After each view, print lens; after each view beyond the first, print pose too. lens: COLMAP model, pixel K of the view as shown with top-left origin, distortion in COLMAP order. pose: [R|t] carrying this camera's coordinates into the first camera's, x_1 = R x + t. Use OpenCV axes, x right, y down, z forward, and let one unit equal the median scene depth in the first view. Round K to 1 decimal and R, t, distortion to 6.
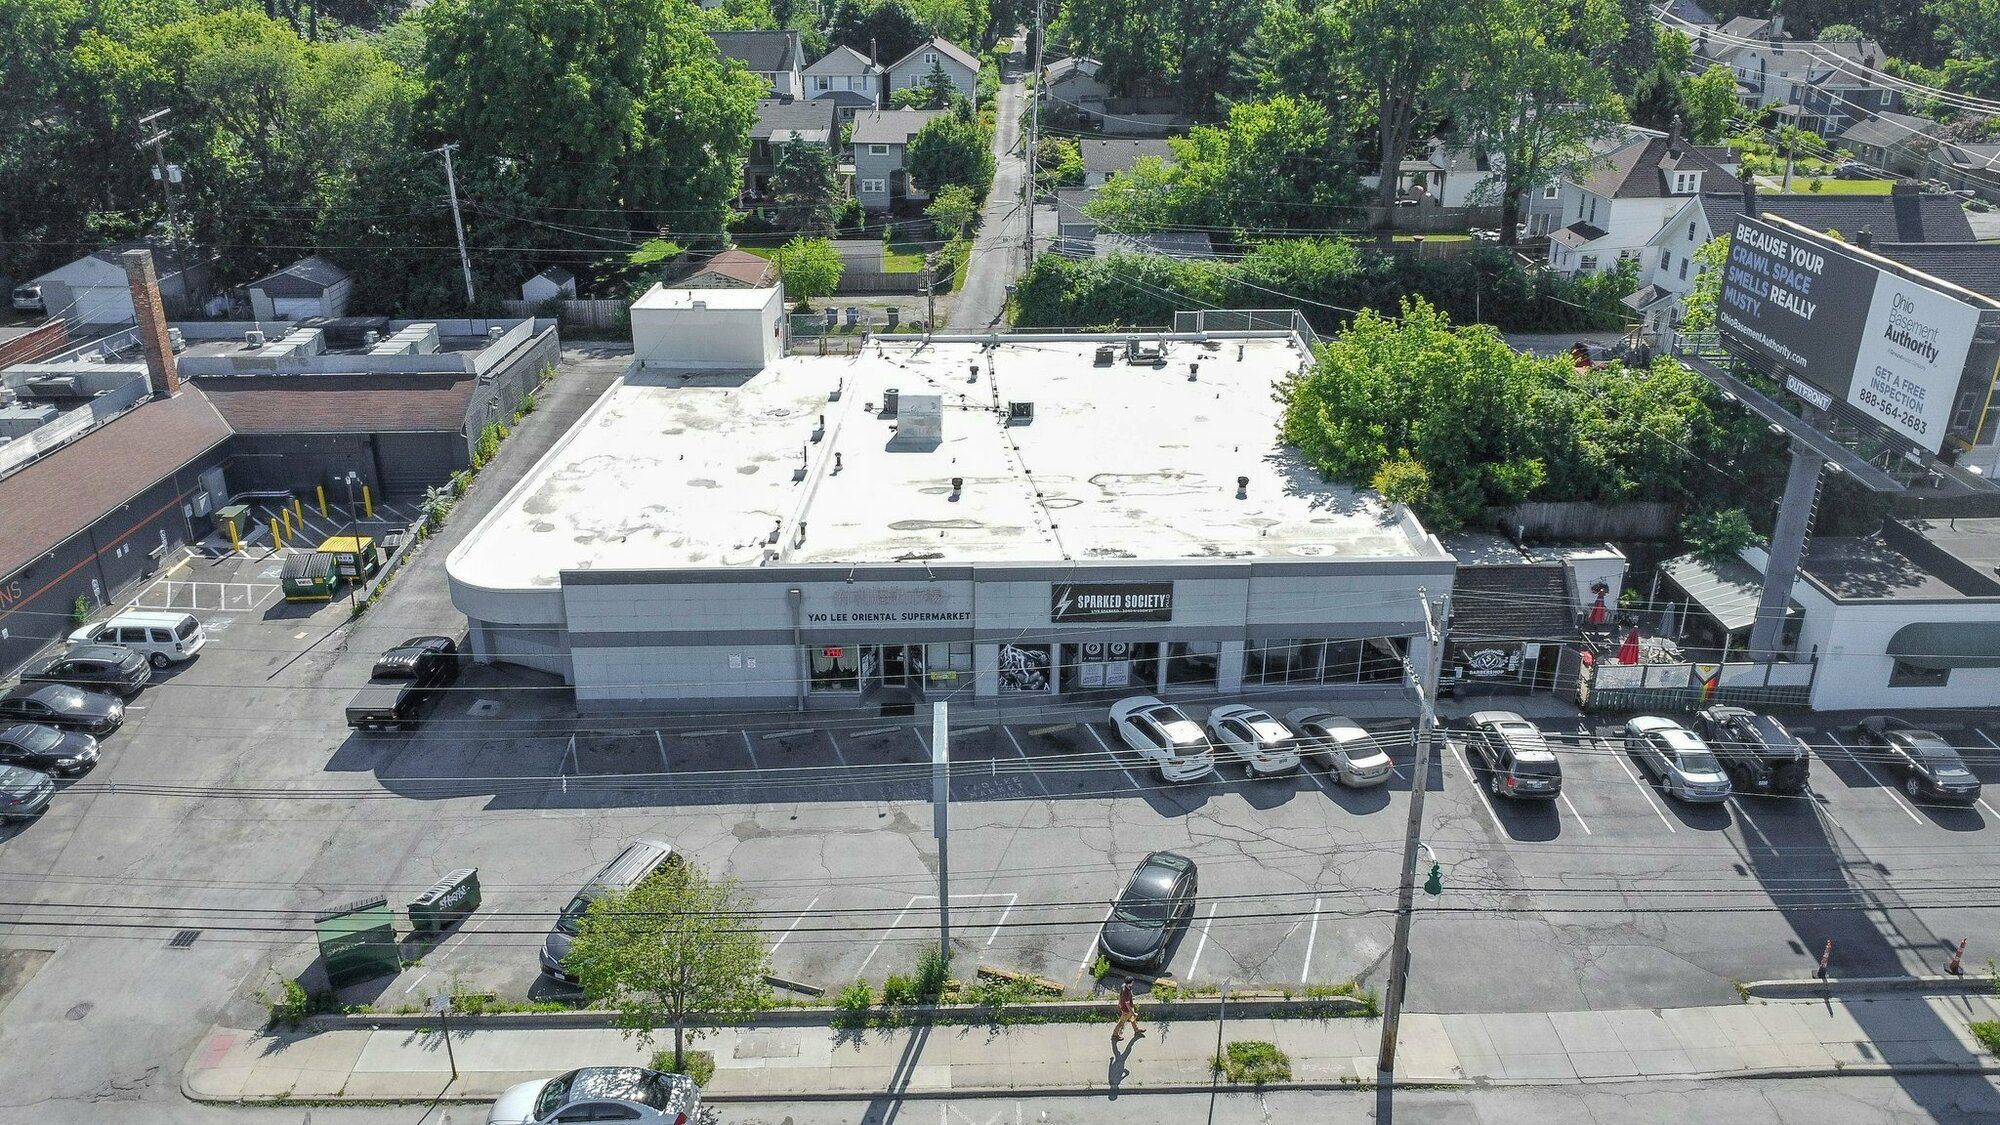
lens RADIAL K [[1445.1, 0, 995.1], [0, 1445.1, 556.4], [0, 0, 1]] dist [-0.010914, -0.037756]
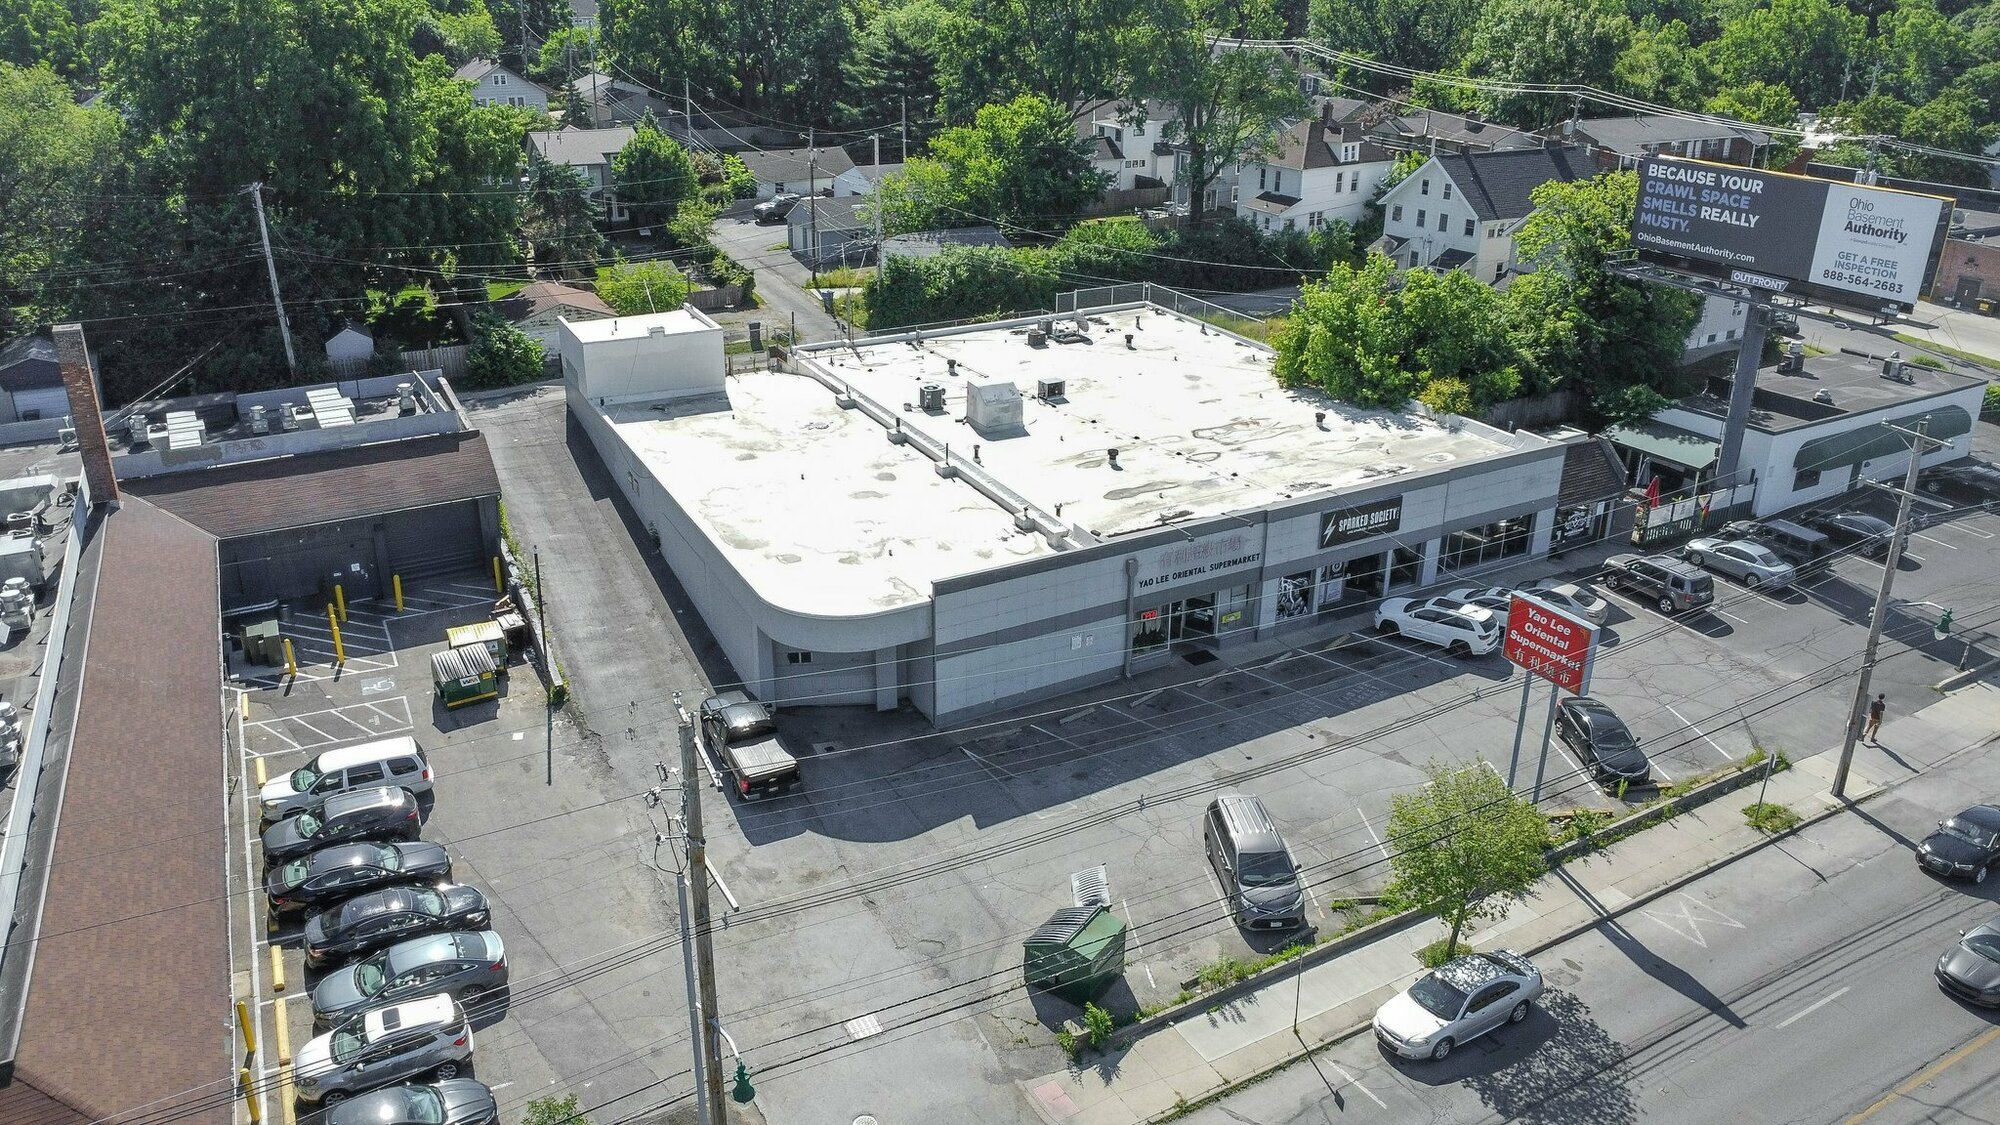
lens RADIAL K [[1445.1, 0, 995.1], [0, 1445.1, 556.4], [0, 0, 1]] dist [-0.010914, -0.037756]
pose [[0.877896, -0.175606, 0.445491, -0.673751], [0.182049, 0.982871, 0.028683, -0.026249], [-0.442897, 0.055920, 0.894827, 0.110731]]
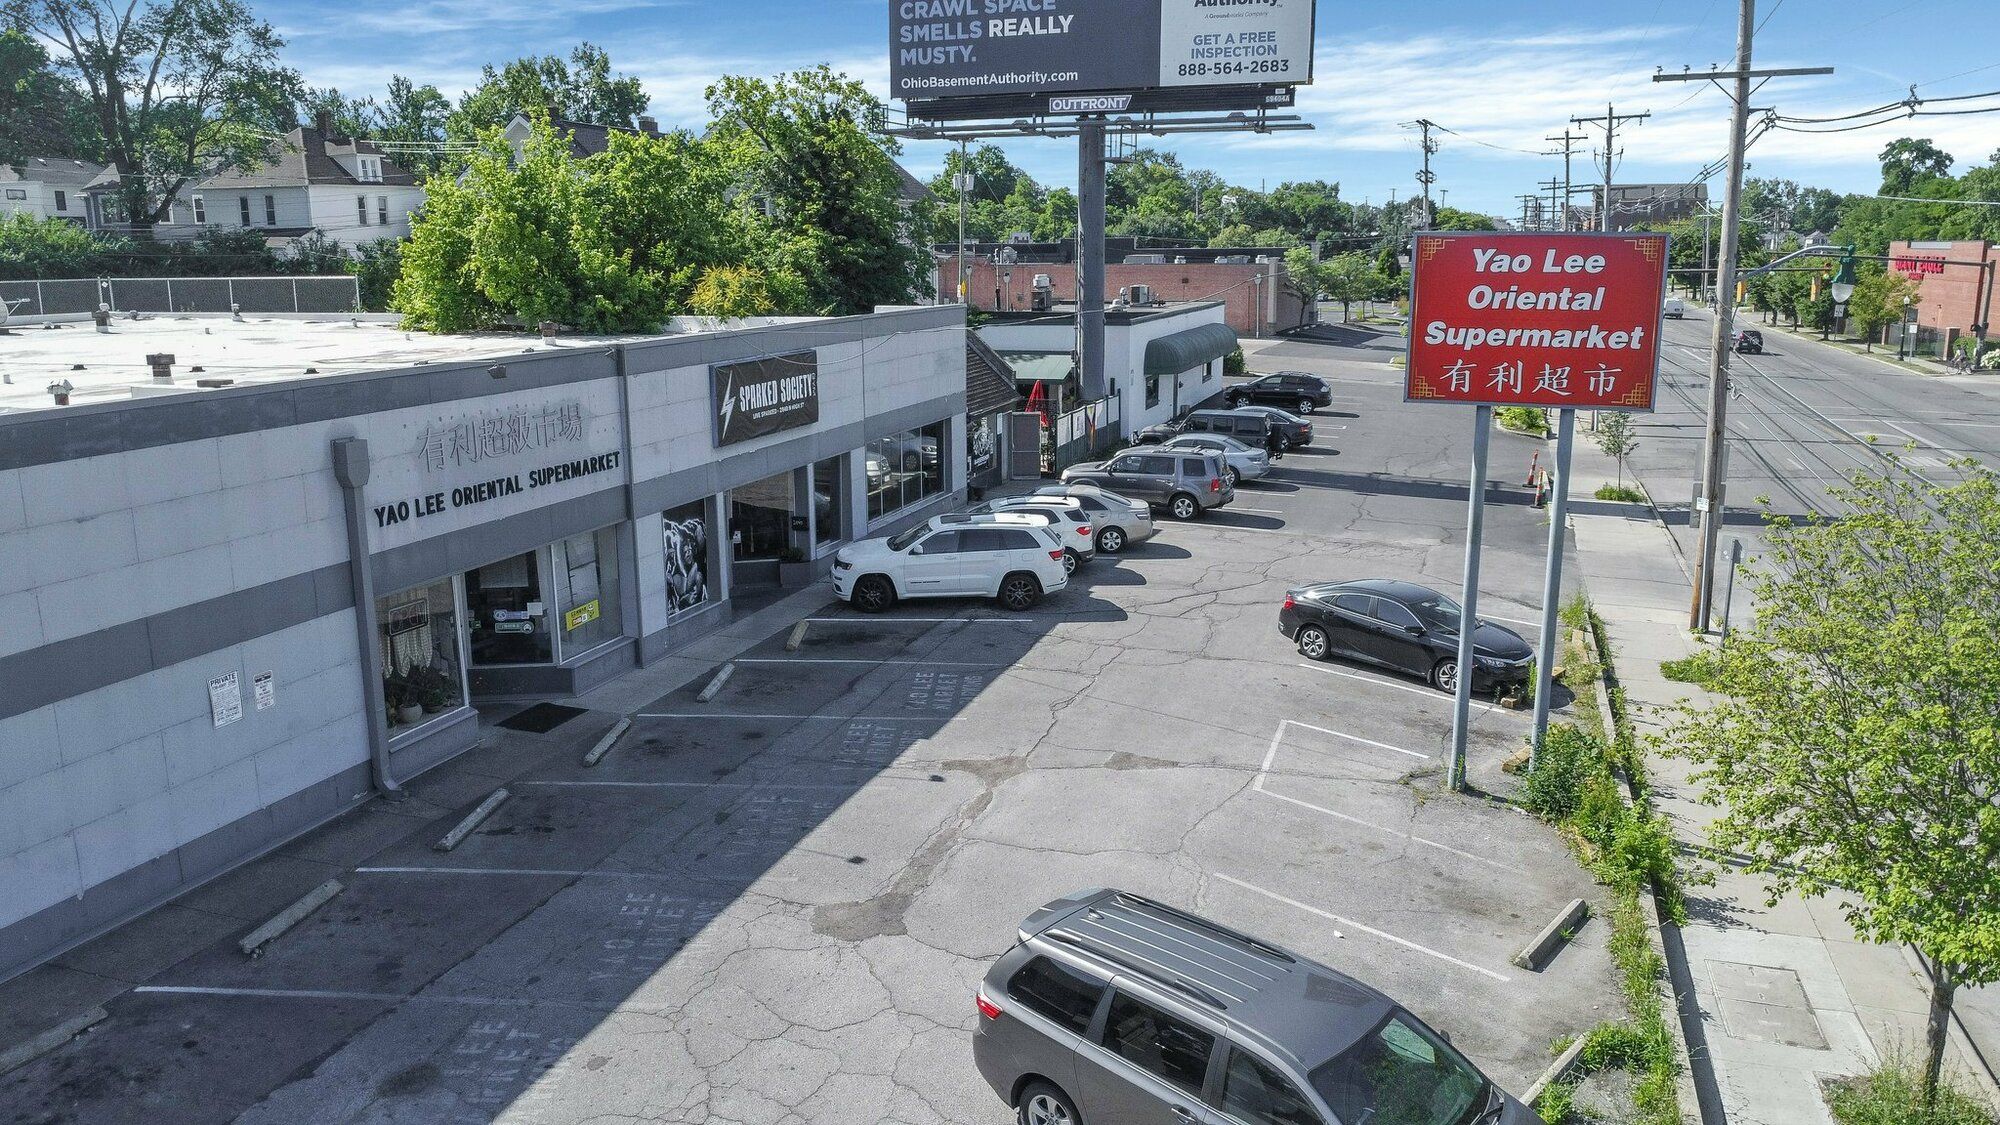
lens RADIAL K [[1445.1, 0, 995.1], [0, 1445.1, 556.4], [0, 0, 1]] dist [-0.010914, -0.037756]
pose [[0.347241, -0.197581, 0.916726, -0.410070], [0.376756, 0.924584, 0.056565, 0.089584], [-0.858766, 0.325740, 0.395493, 0.712689]]
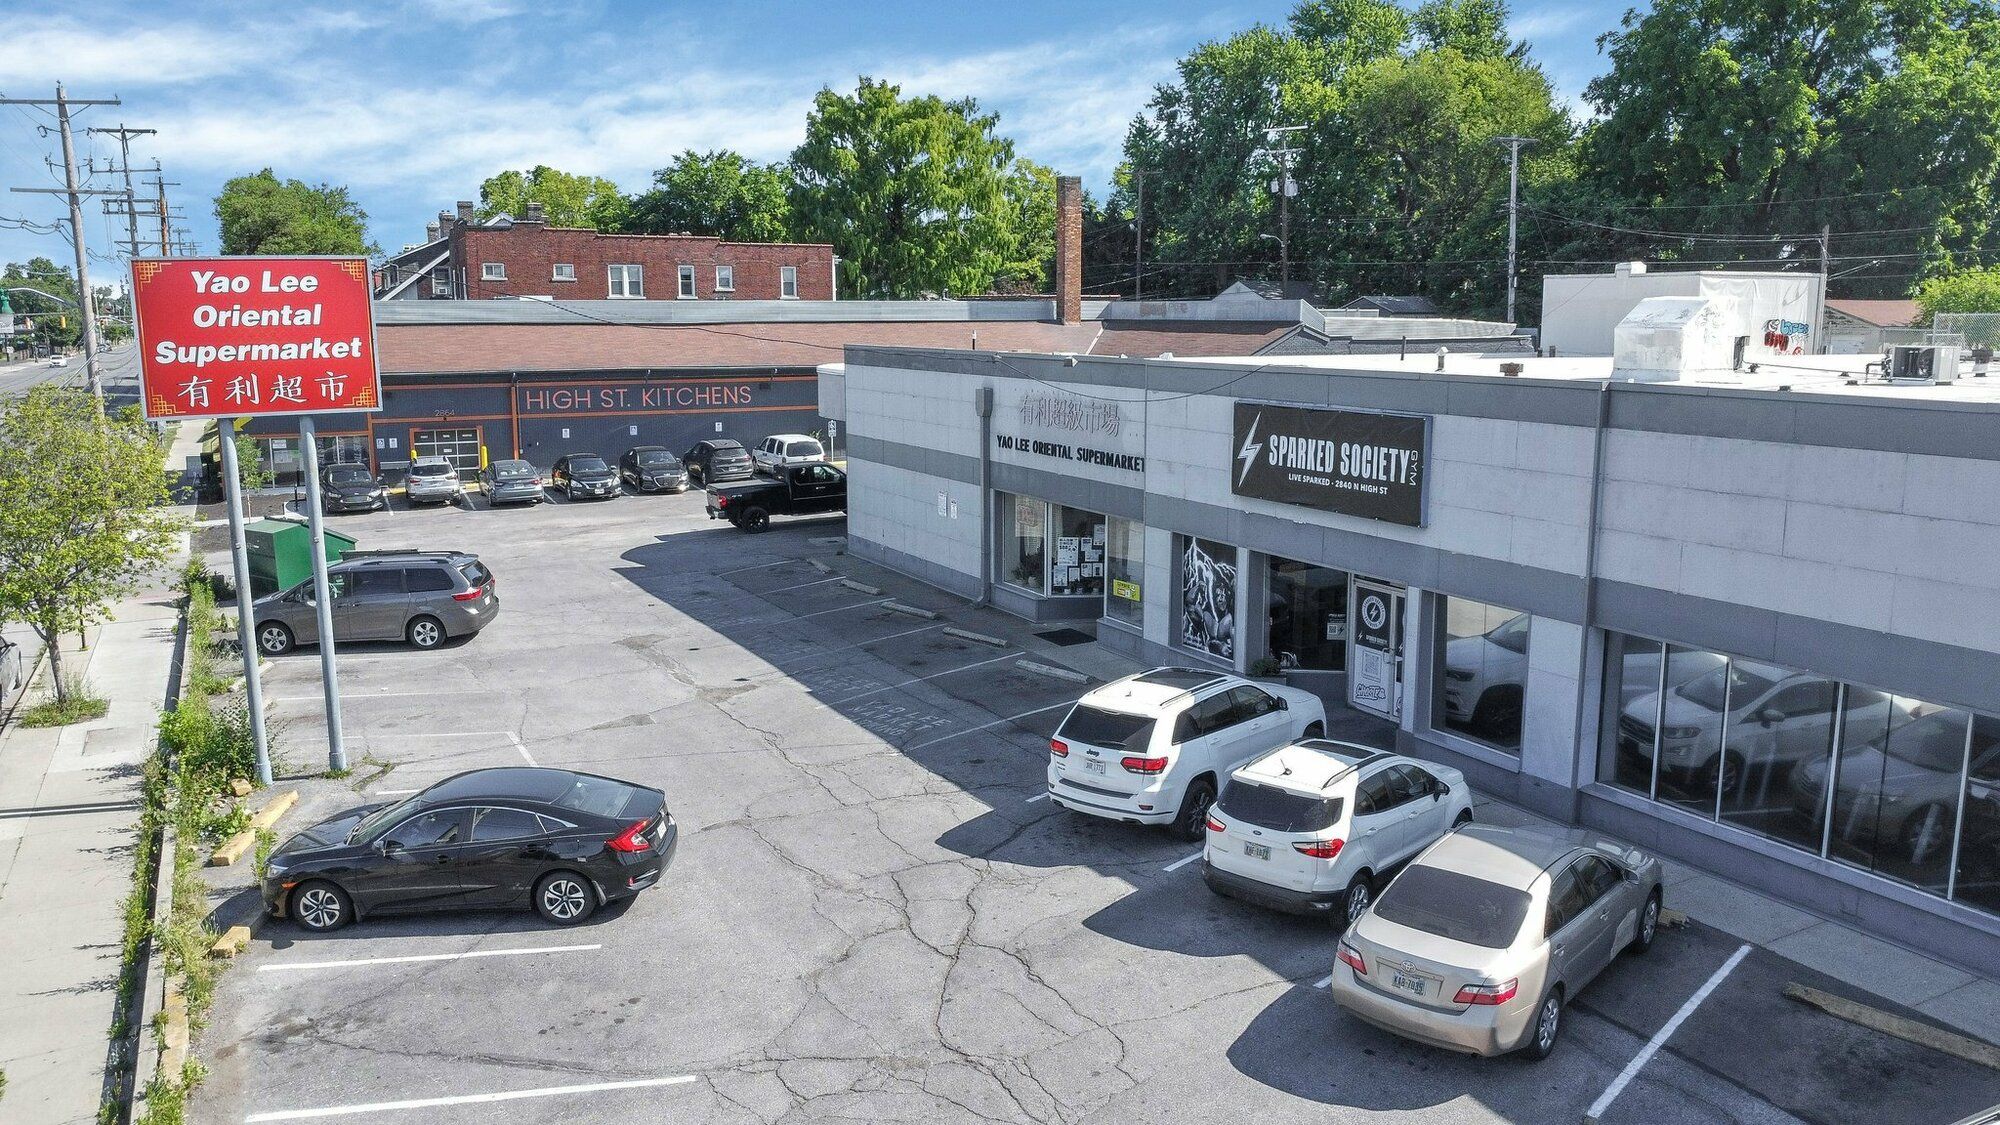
lens RADIAL K [[1445.1, 0, 995.1], [0, 1445.1, 556.4], [0, 0, 1]] dist [-0.010914, -0.037756]
pose [[0.443430, 0.149861, -0.883692, 0.411254], [-0.351595, 0.935985, -0.017699, 0.098213], [0.824470, 0.318550, 0.467735, 0.722058]]
